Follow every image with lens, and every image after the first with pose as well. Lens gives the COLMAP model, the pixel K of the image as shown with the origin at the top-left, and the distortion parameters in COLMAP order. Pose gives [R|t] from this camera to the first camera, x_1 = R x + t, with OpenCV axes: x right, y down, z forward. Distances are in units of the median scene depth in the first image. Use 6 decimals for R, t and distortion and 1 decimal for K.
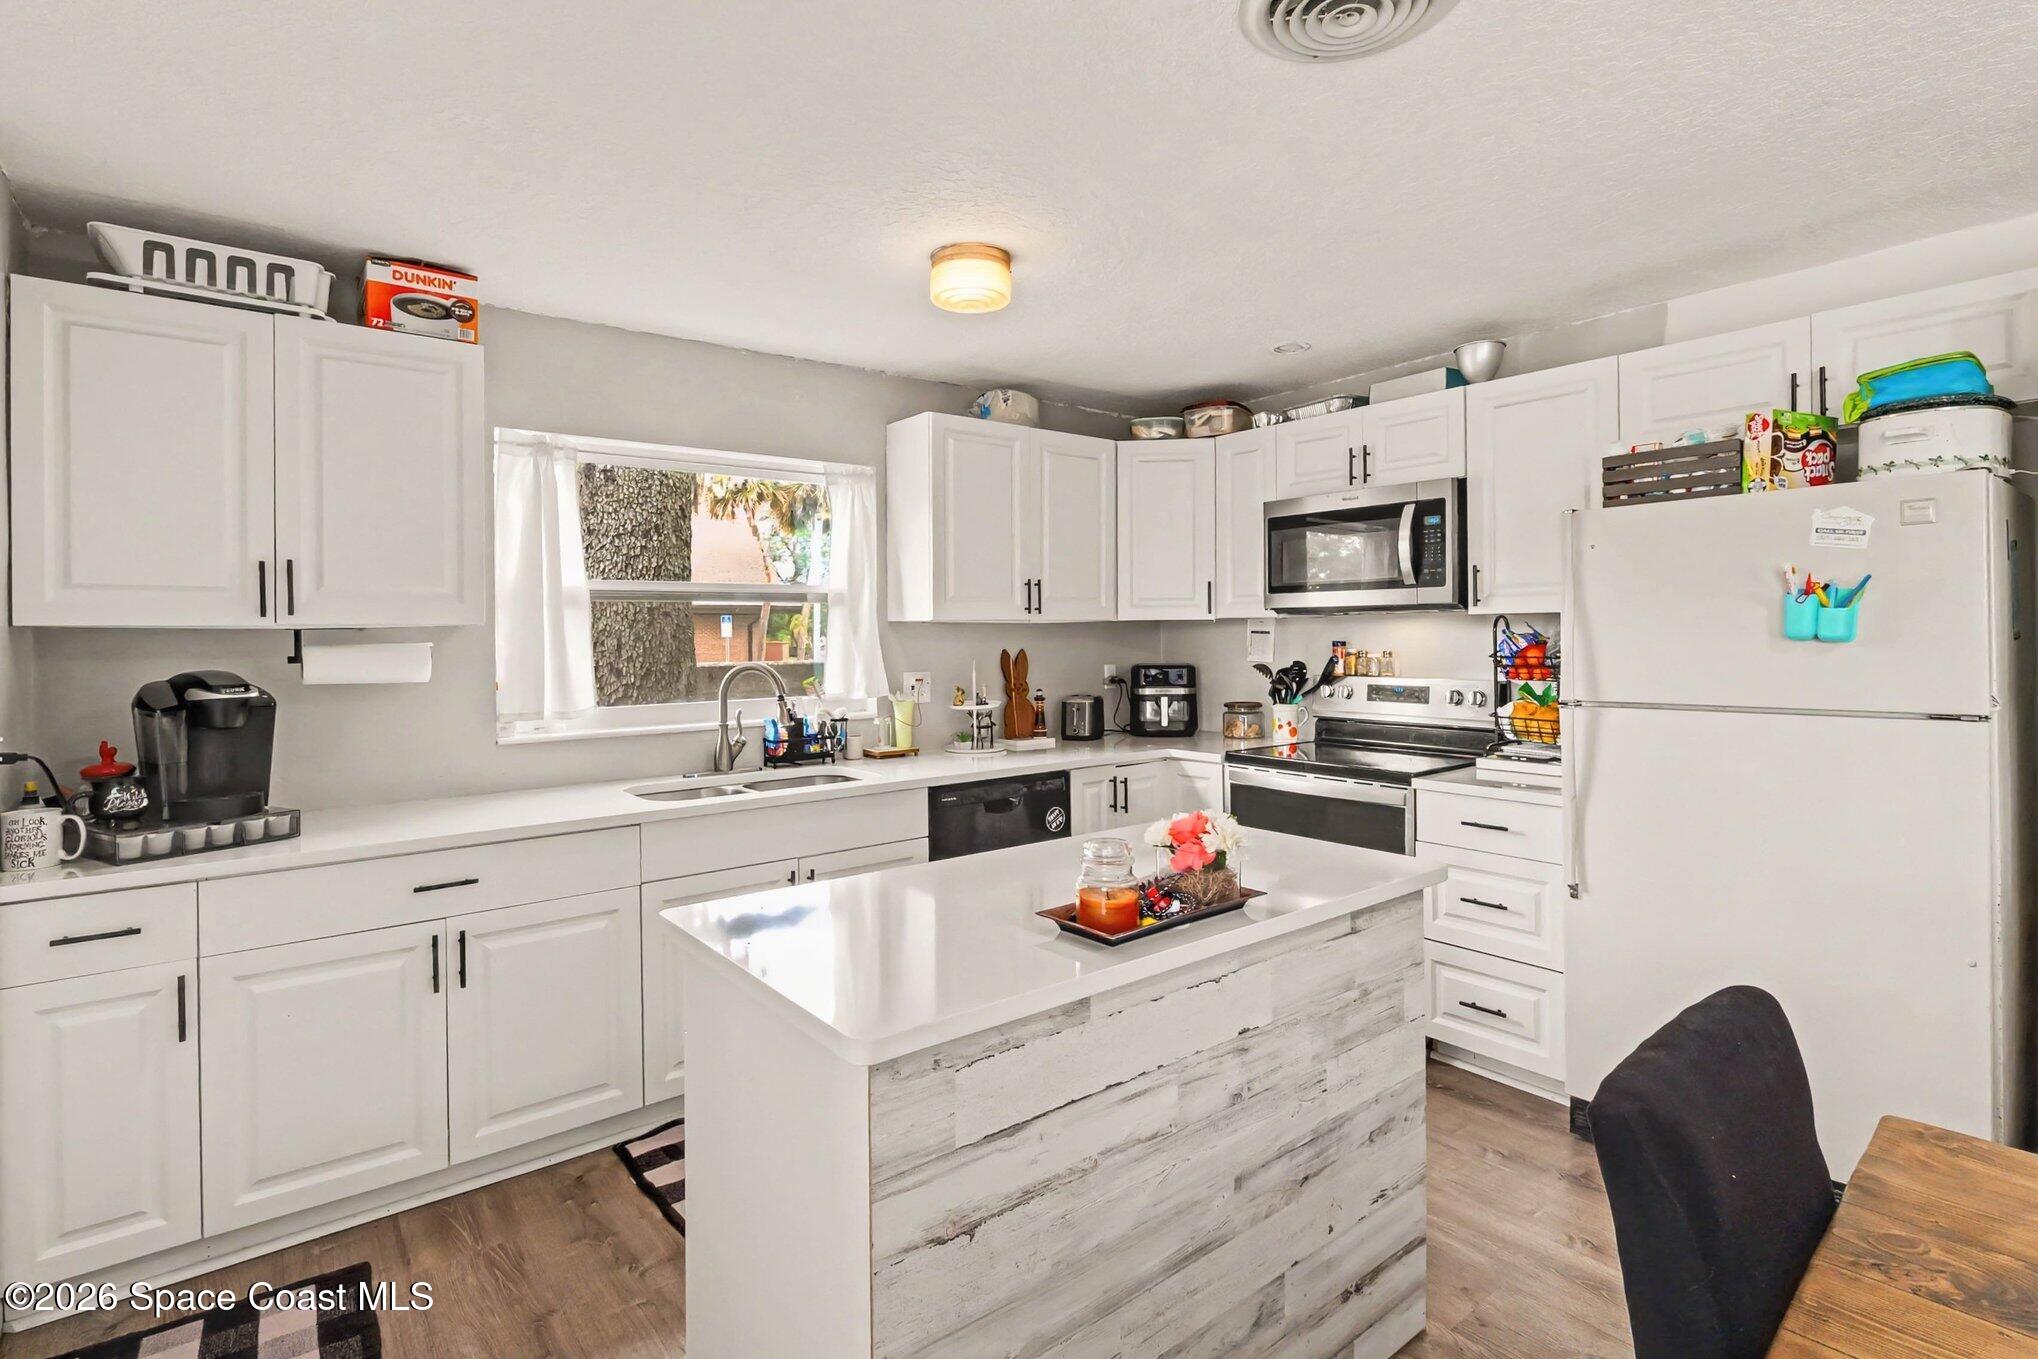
lens RADIAL K [[990.4, 0, 1028.8], [0, 990.4, 638.3], [0, 0, 1]] dist [-0.002569, -0.000228]
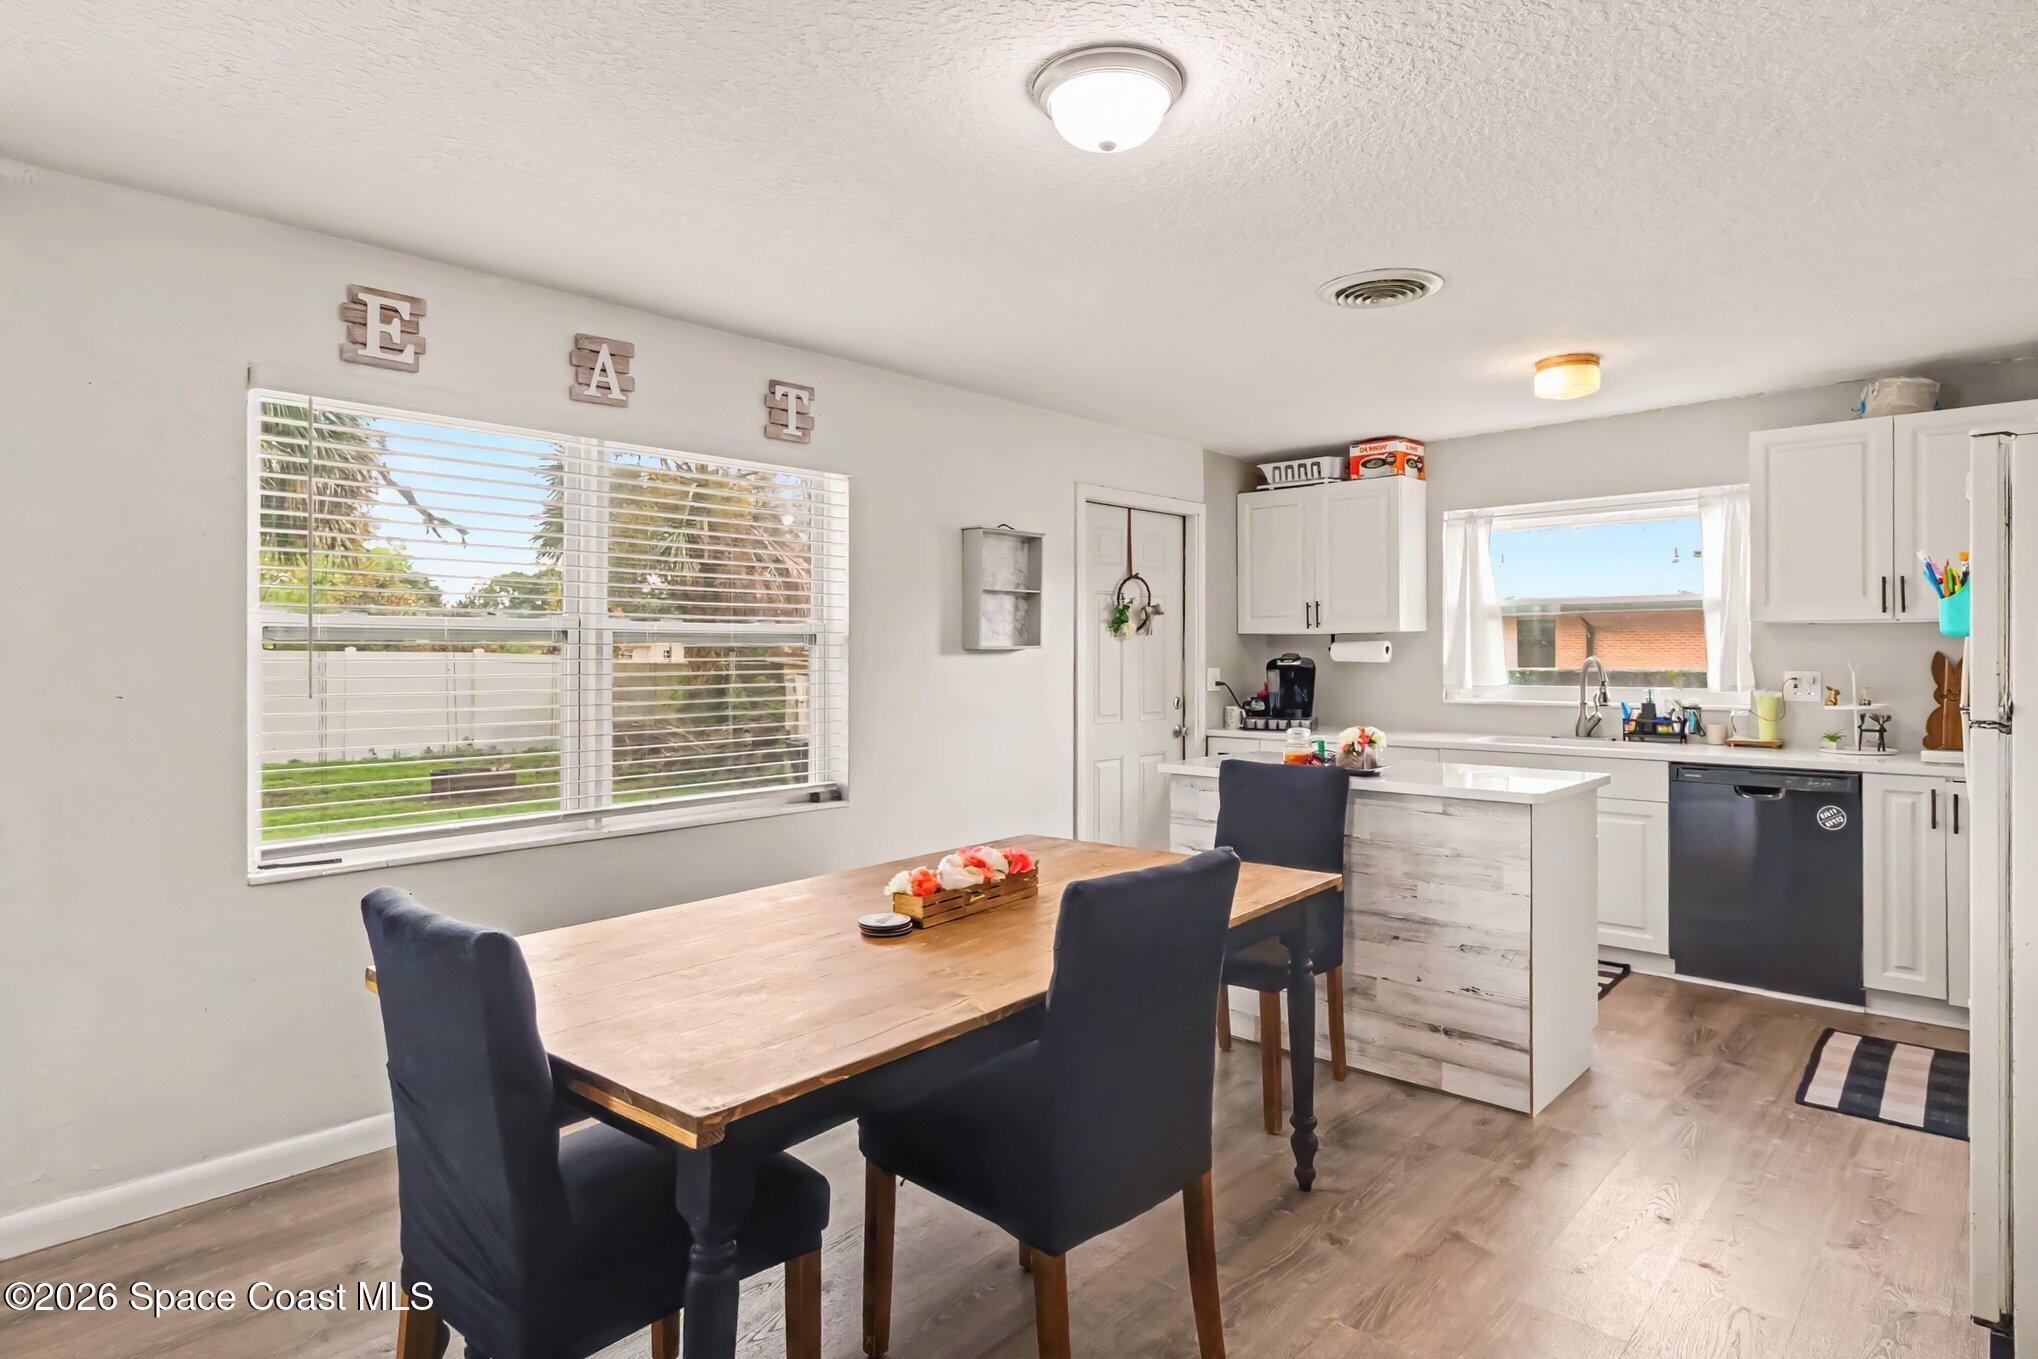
lens RADIAL K [[1107.9, 0, 1021.1], [0, 1107.9, 659.3], [0, 0, 1]] dist [0.001502, 0.001577]
pose [[0.151451, 0.015397, -0.988345, 1.086630], [-0.003134, 0.999881, 0.015097, 0.007662], [0.988460, 0.000811, 0.151481, 0.013453]]
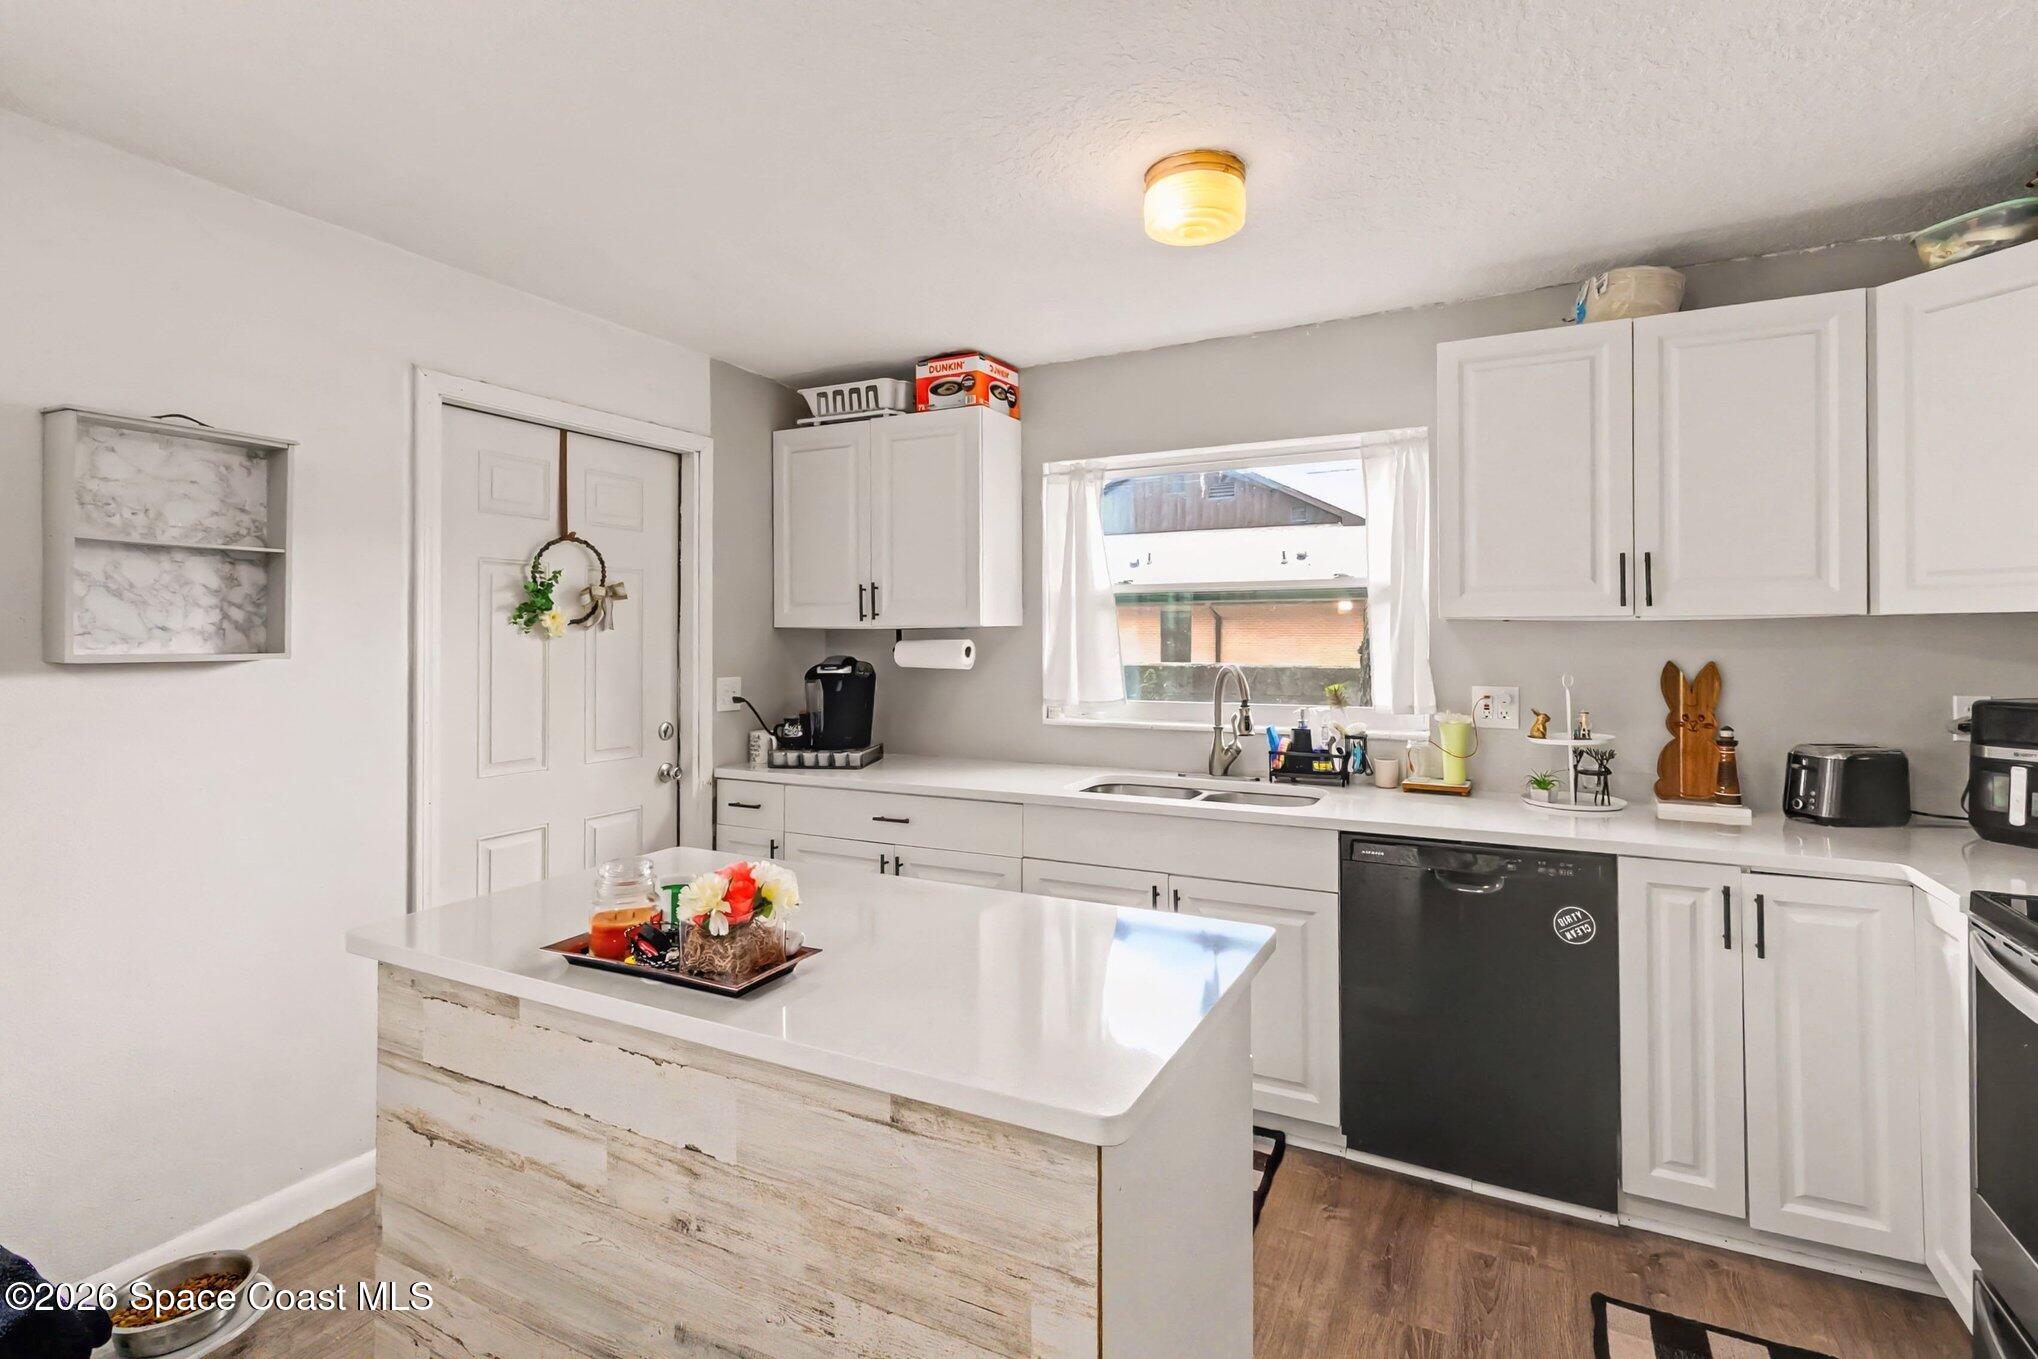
lens RADIAL K [[971.4, 0, 1009.7], [0, 971.4, 626.8], [0, 0, 1]] dist [0.002688, 0.000002]
pose [[0.403415, 0.000963, -0.915016, 0.487912], [-0.006995, 0.999973, -0.002032, -0.008323], [0.914990, 0.007221, 0.403411, 0.435957]]
